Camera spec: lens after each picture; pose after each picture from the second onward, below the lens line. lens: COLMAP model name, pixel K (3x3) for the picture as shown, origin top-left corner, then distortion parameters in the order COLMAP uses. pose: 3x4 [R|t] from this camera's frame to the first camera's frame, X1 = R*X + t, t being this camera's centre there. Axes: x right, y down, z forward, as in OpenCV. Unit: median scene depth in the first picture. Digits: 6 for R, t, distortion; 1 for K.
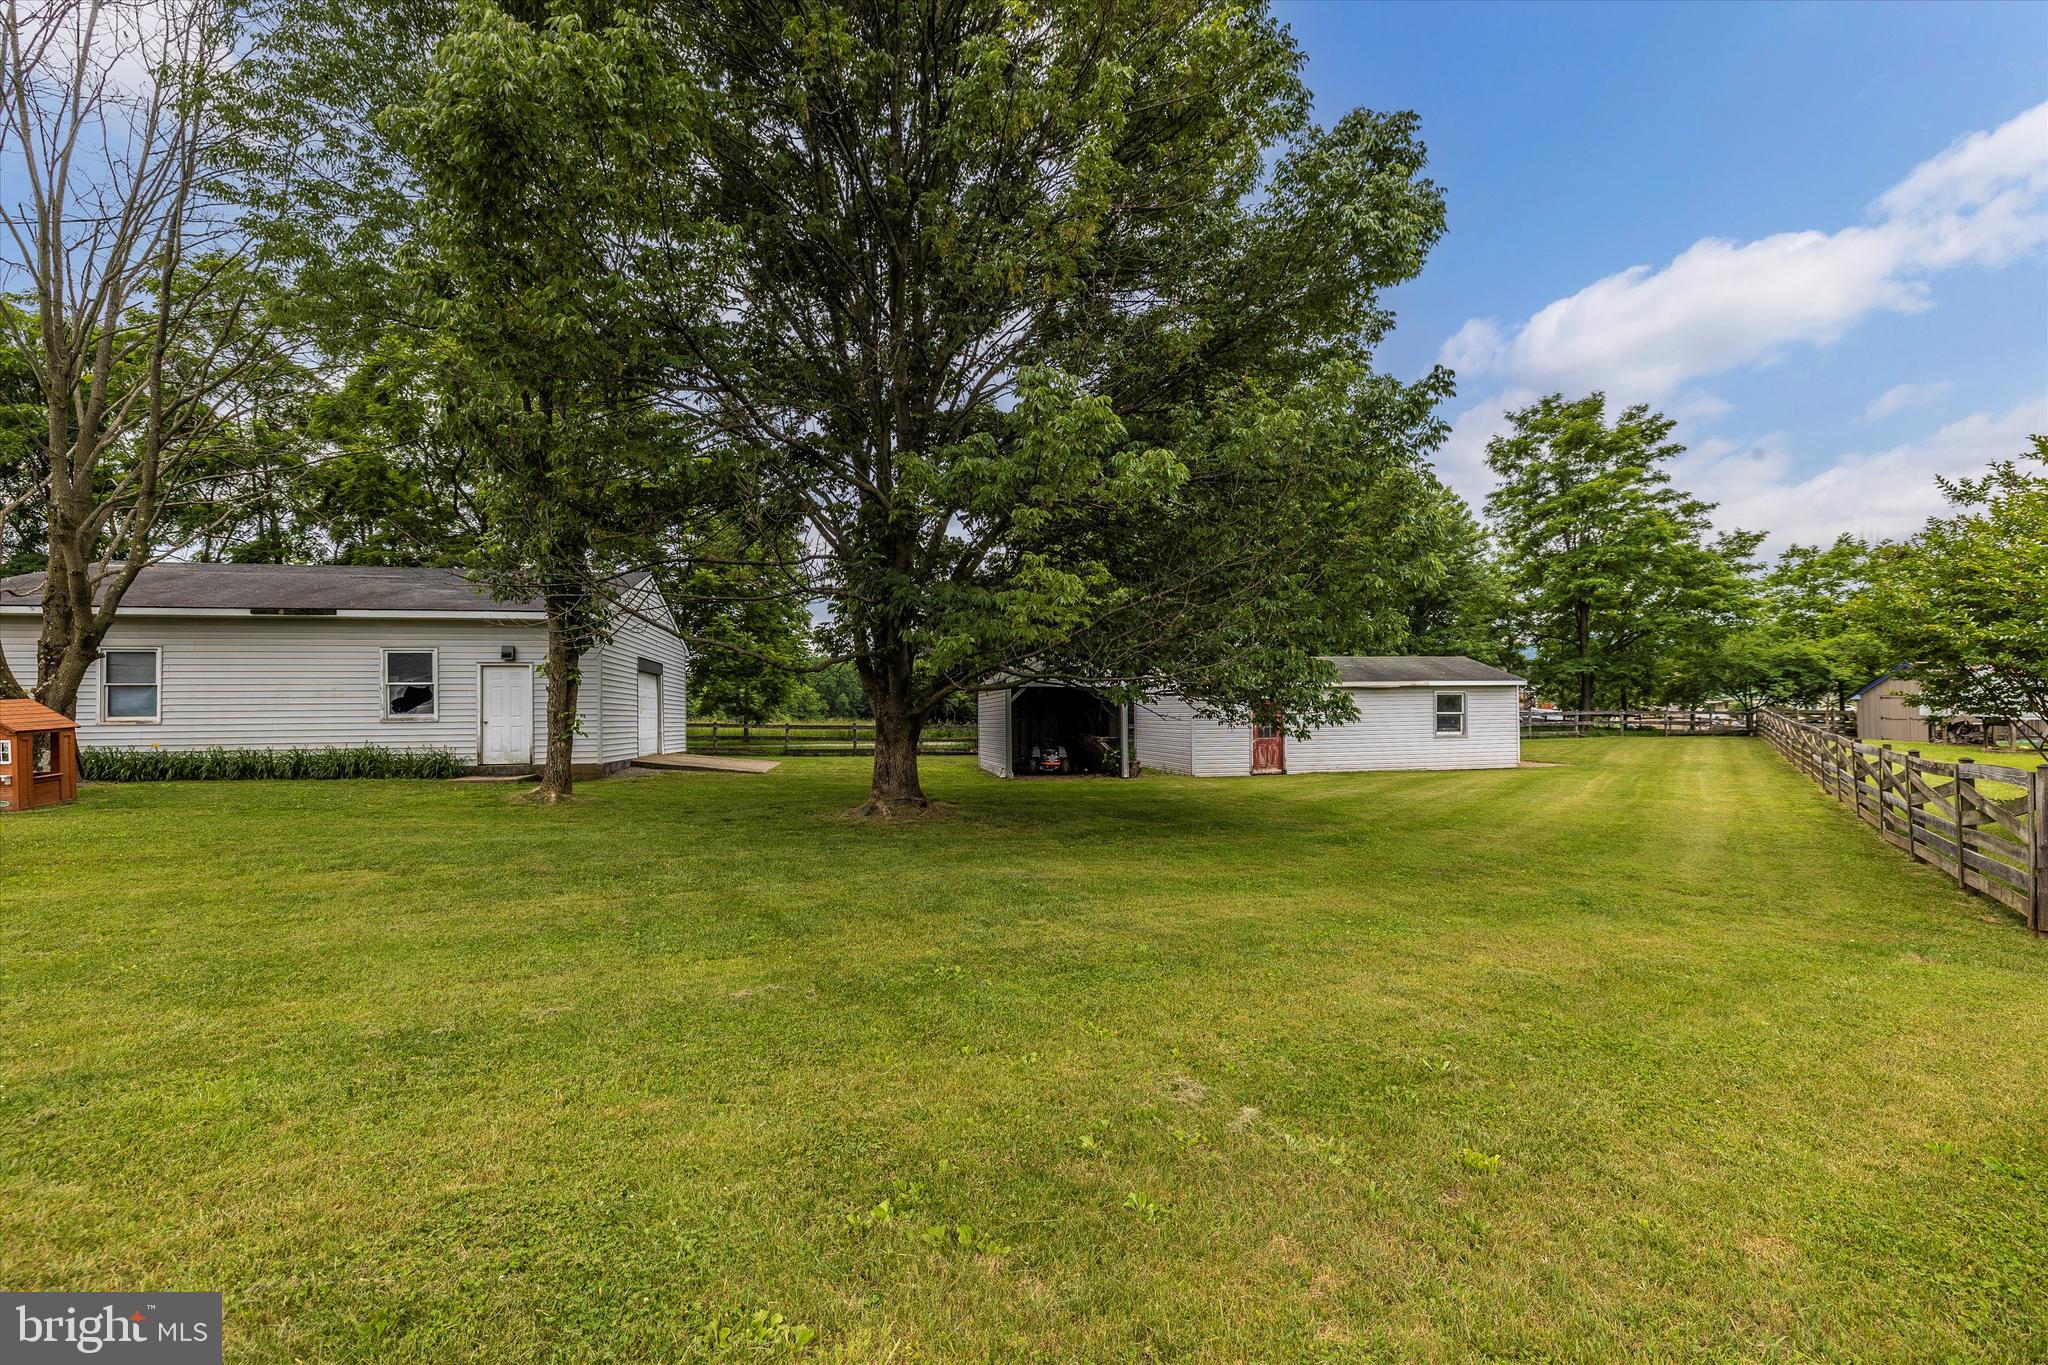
lens RADIAL K [[879.7, 0, 1024.0], [0, 879.7, 682.5], [0, 0, 1]] dist [-0.001452, 0.000042]
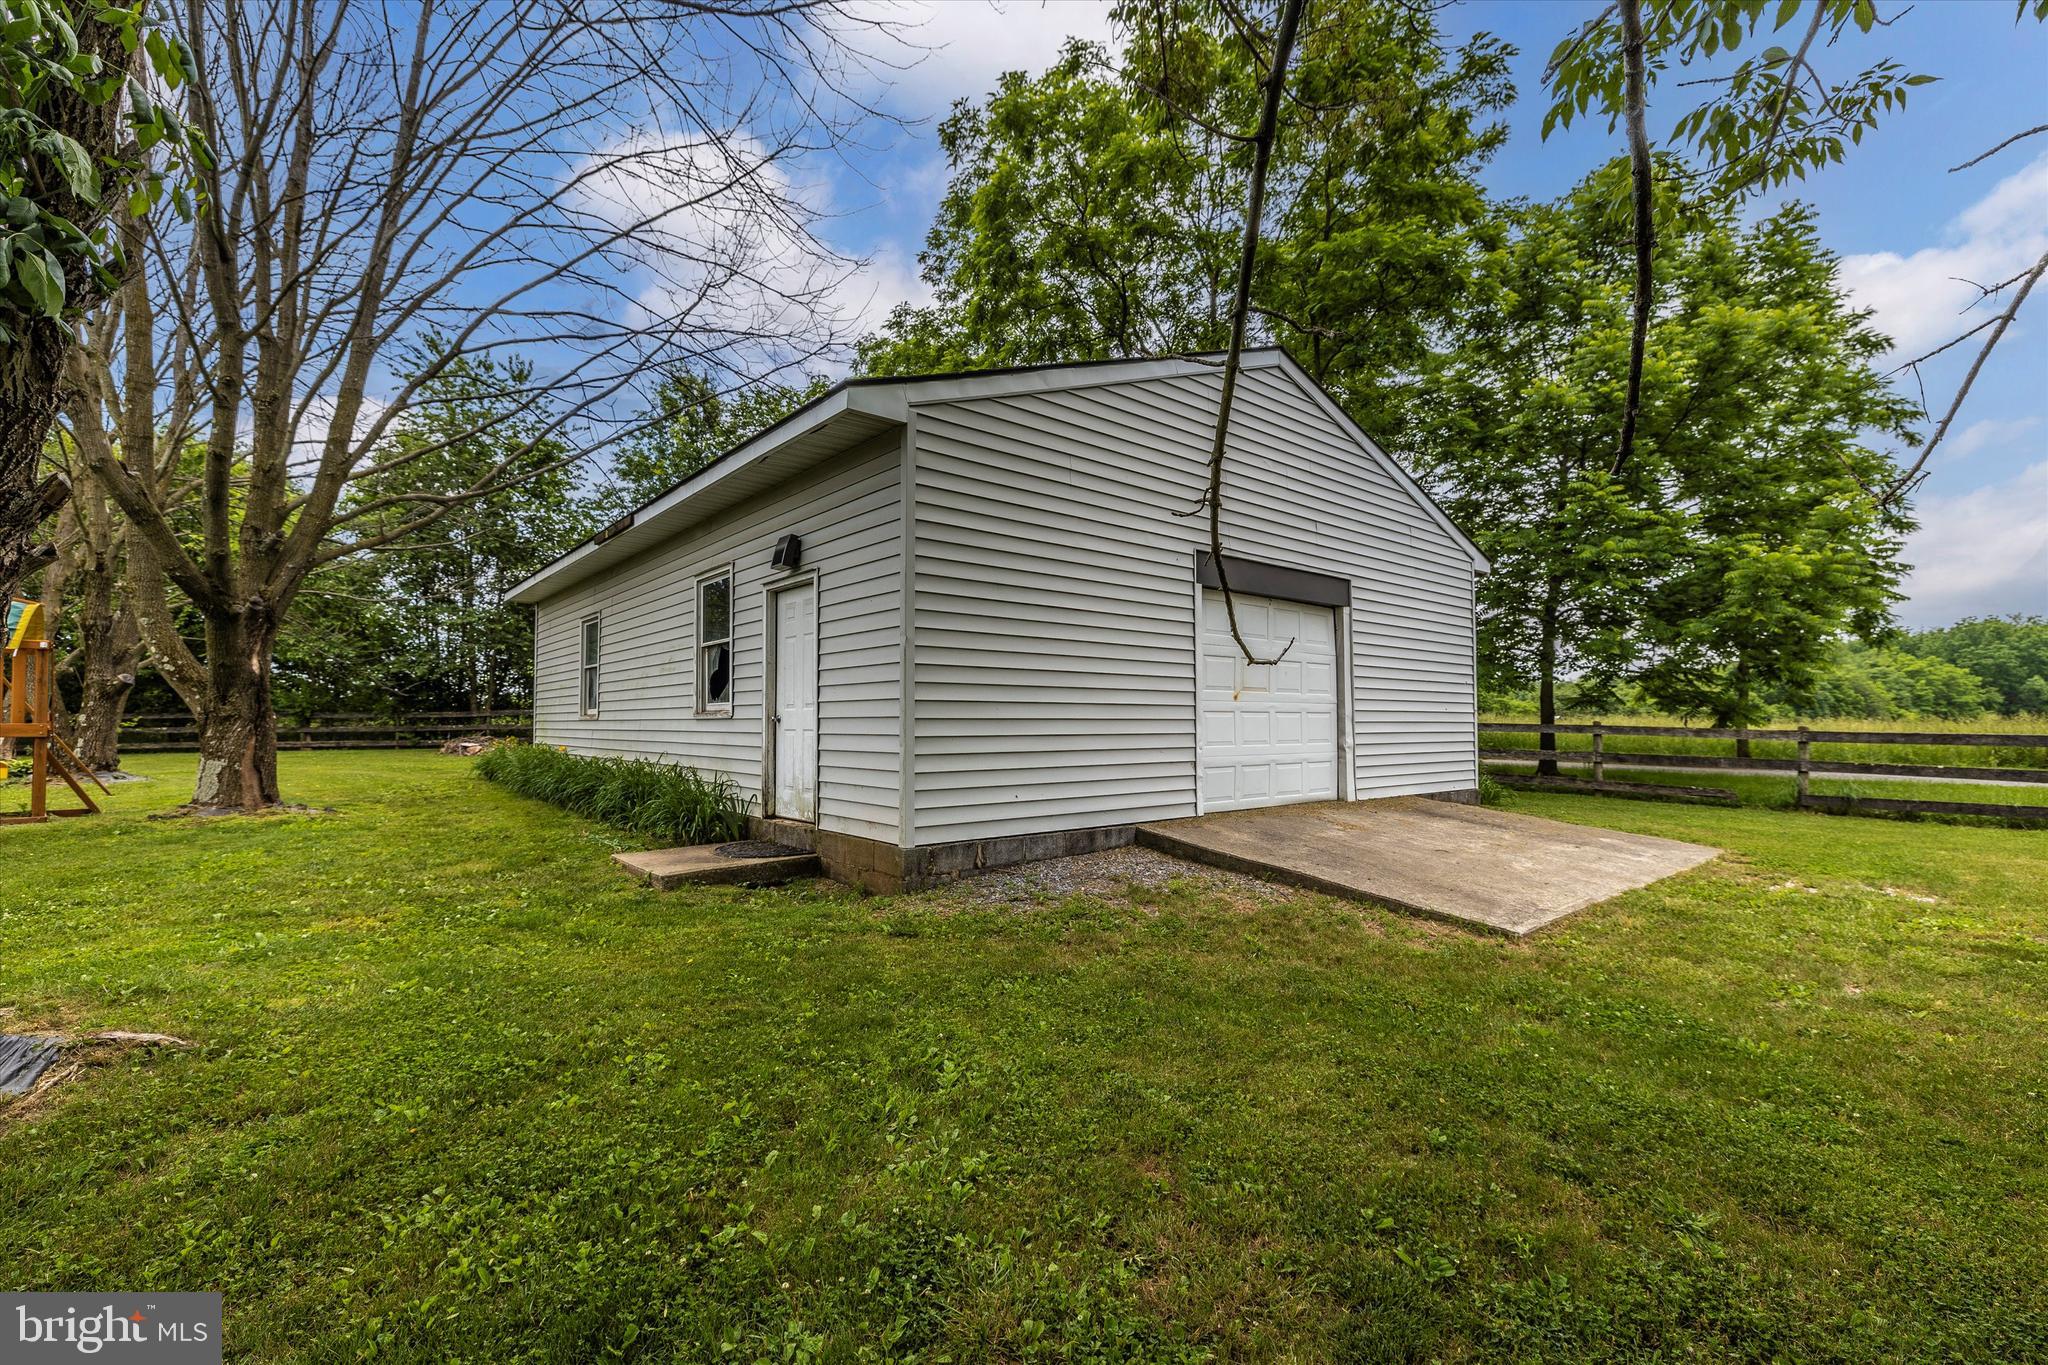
lens RADIAL K [[879.7, 0, 1024.0], [0, 879.7, 682.5], [0, 0, 1]] dist [-0.001452, 0.000042]
pose [[0.490230, -0.031150, -0.871036, -0.171949], [0.033104, 0.999306, -0.017106, 0.038016], [0.870964, -0.020449, 0.490921, 0.875204]]
